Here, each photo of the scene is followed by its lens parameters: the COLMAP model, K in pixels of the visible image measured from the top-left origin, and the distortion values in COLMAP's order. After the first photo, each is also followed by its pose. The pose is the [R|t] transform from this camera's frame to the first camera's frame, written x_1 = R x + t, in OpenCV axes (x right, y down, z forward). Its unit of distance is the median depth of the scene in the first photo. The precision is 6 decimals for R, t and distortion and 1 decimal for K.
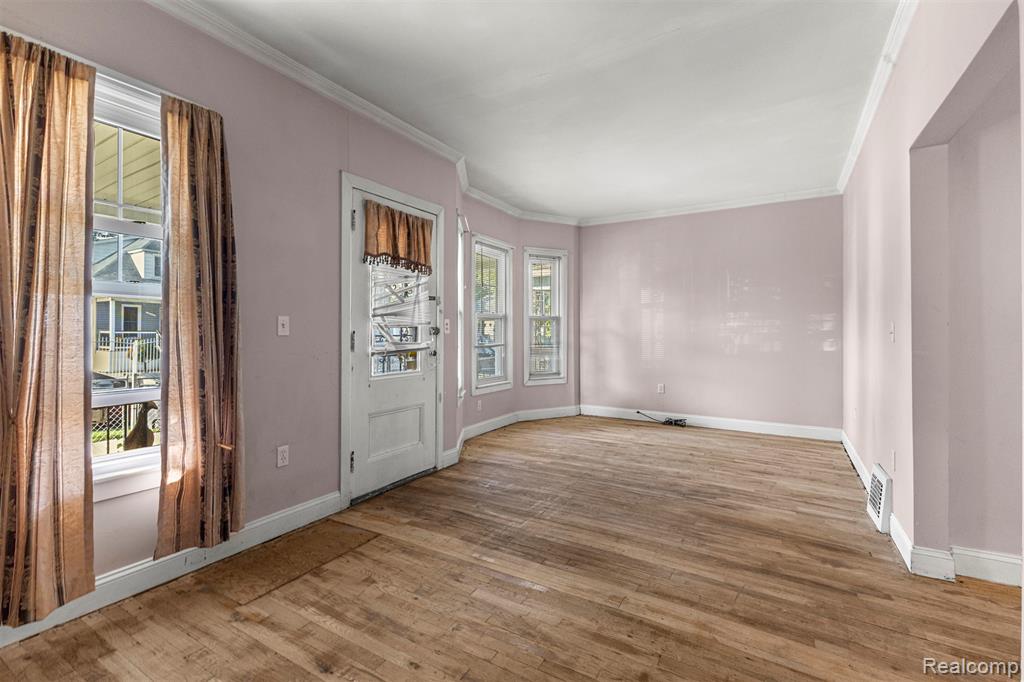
lens RADIAL K [[441.8, 0, 510.8], [0, 441.8, 324.4], [0, 0, 1]] dist [0.002542, 0.000278]
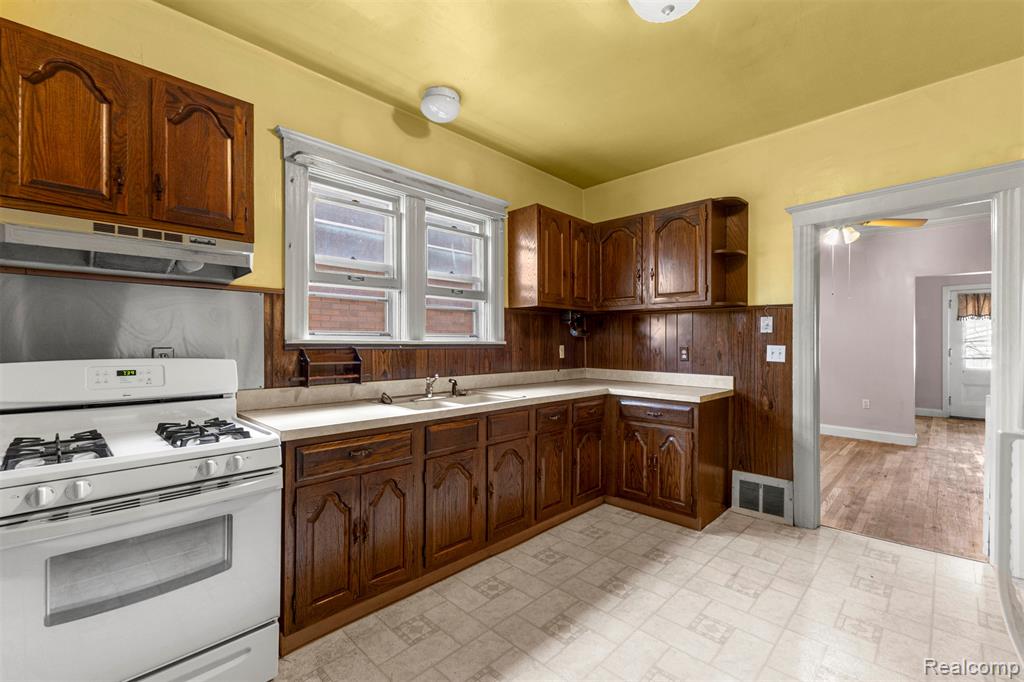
lens RADIAL K [[444.4, 0, 513.1], [0, 444.4, 338.4], [0, 0, 1]] dist [0.004808, 0.000152]
pose [[-0.217406, -0.005047, -0.976068, 2.588798], [0.009418, 0.999929, -0.007268, -0.043683], [0.976036, -0.010773, -0.217343, -0.859192]]
